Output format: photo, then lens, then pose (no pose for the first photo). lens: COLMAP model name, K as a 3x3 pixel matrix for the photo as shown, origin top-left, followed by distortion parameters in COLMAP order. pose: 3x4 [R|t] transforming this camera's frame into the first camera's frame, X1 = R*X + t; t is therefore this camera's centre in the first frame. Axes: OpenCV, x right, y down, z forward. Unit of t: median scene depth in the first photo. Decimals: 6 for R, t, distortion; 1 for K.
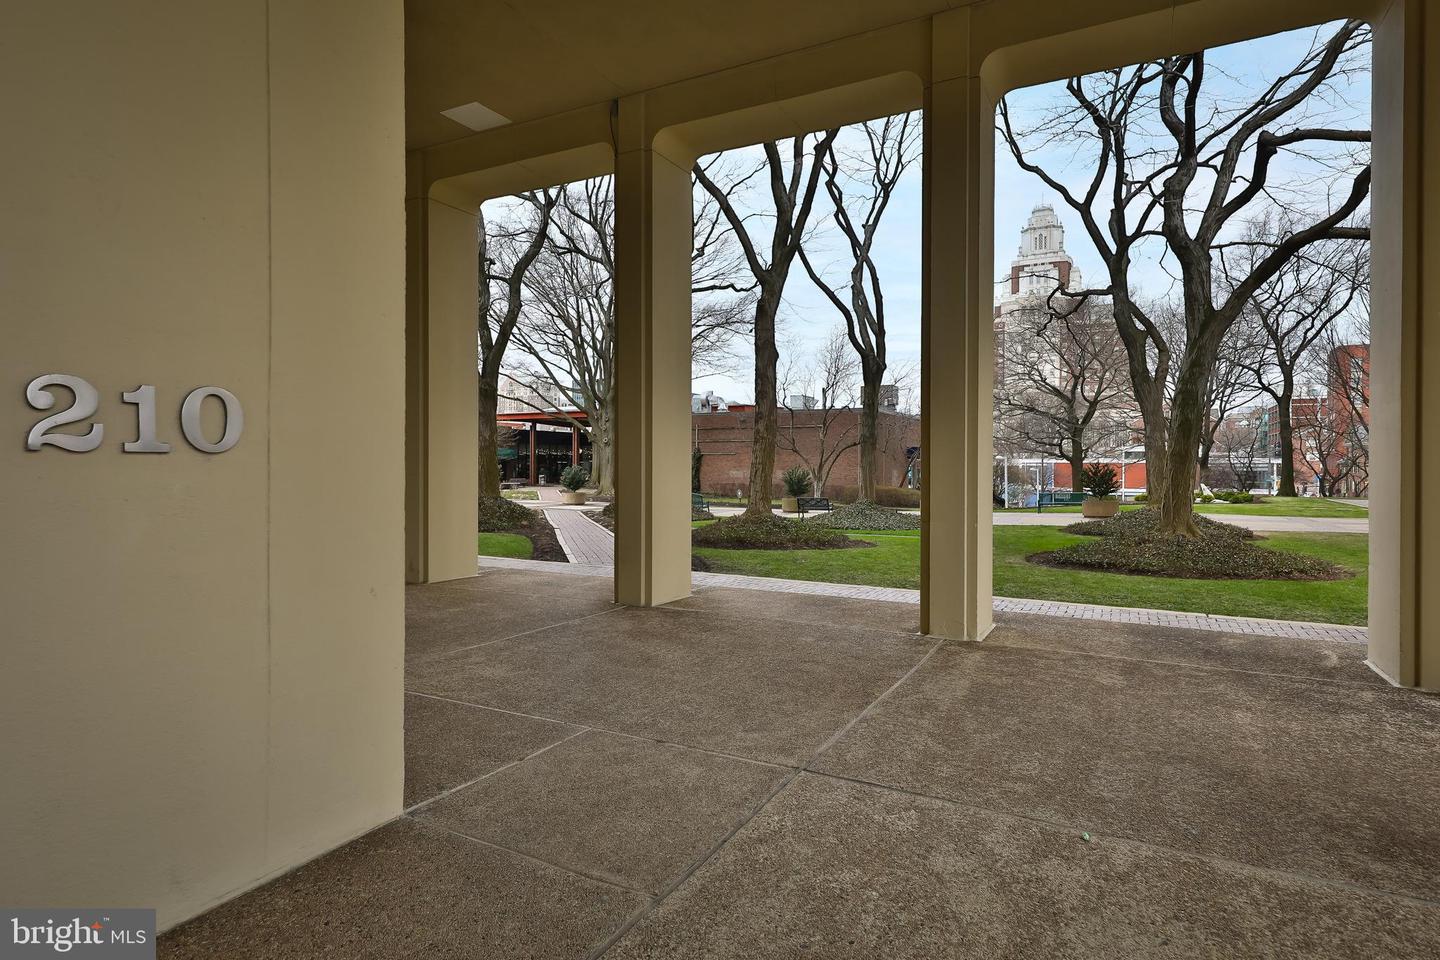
lens RADIAL K [[746.9, 0, 720.0], [0, 746.9, 480.0], [0, 0, 1]] dist [0.000869, 0.000075]
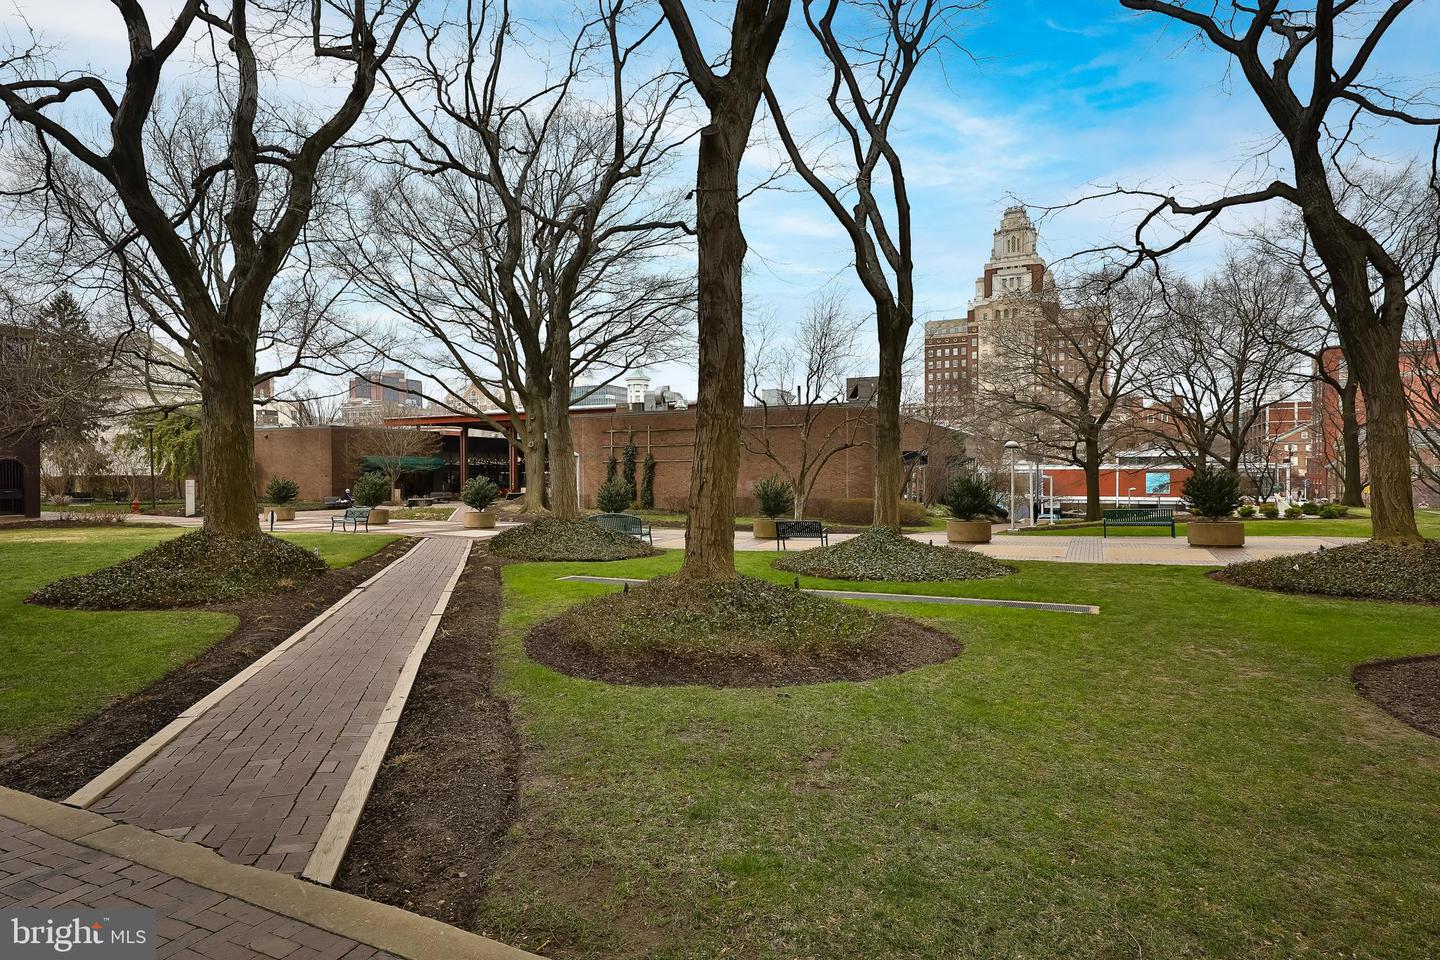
lens RADIAL K [[746.9, 0, 720.0], [0, 746.9, 480.0], [0, 0, 1]] dist [0.000869, 0.000075]
pose [[0.999177, -0.007917, 0.039779, 0.017497], [0.008430, 0.999883, -0.012754, -0.004076], [-0.039673, 0.013079, 0.999127, 0.221928]]
